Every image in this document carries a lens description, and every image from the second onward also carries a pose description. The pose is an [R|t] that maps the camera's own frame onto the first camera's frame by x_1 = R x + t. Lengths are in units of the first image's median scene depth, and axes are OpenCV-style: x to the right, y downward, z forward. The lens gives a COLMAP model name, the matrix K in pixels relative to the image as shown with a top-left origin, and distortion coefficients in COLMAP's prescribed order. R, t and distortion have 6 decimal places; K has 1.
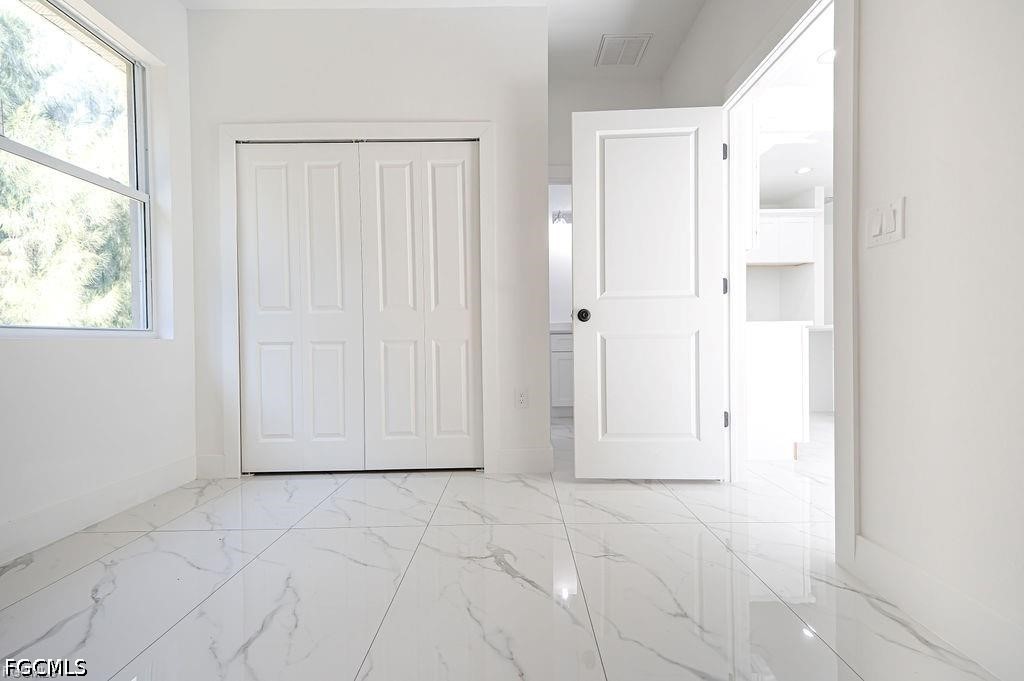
lens RADIAL K [[413.1, 0, 515.2], [0, 413.1, 344.9], [0, 0, 1]] dist [-0.000108, -0.000190]
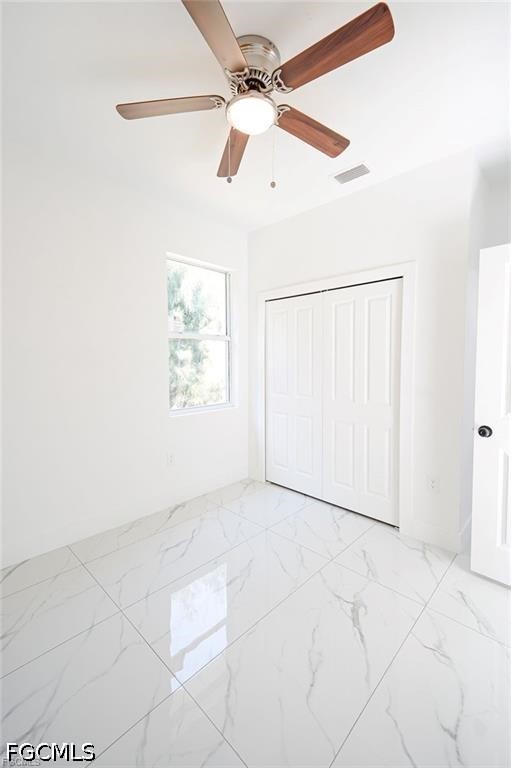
lens RADIAL K [[325.3, 0, 257.1], [0, 325.3, 370.3], [0, 0, 1]] dist [0.043570, -0.015717]
pose [[0.717212, 0.035369, -0.695957, 0.337746], [-0.013680, 0.999233, 0.036685, -0.256074], [0.696721, -0.016790, 0.717146, -0.072232]]
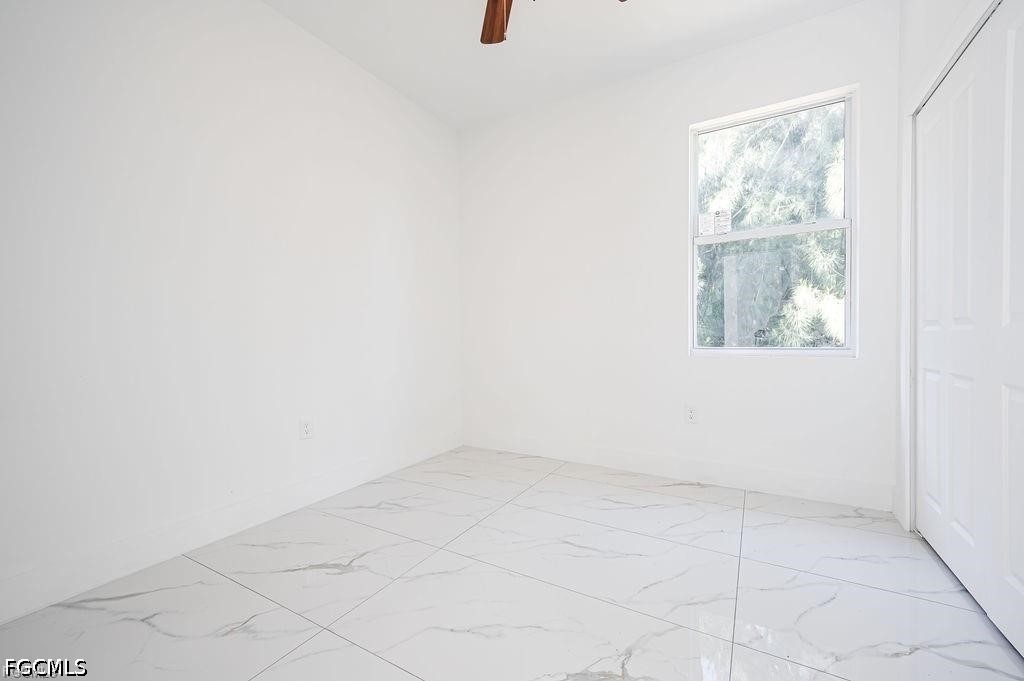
lens RADIAL K [[413.1, 0, 515.2], [0, 413.1, 344.9], [0, 0, 1]] dist [-0.000108, -0.000190]
pose [[-0.503913, 0.030164, -0.863228, 0.453800], [0.005216, 0.999478, 0.031880, -0.082882], [0.863739, 0.011562, -0.503807, 0.792667]]
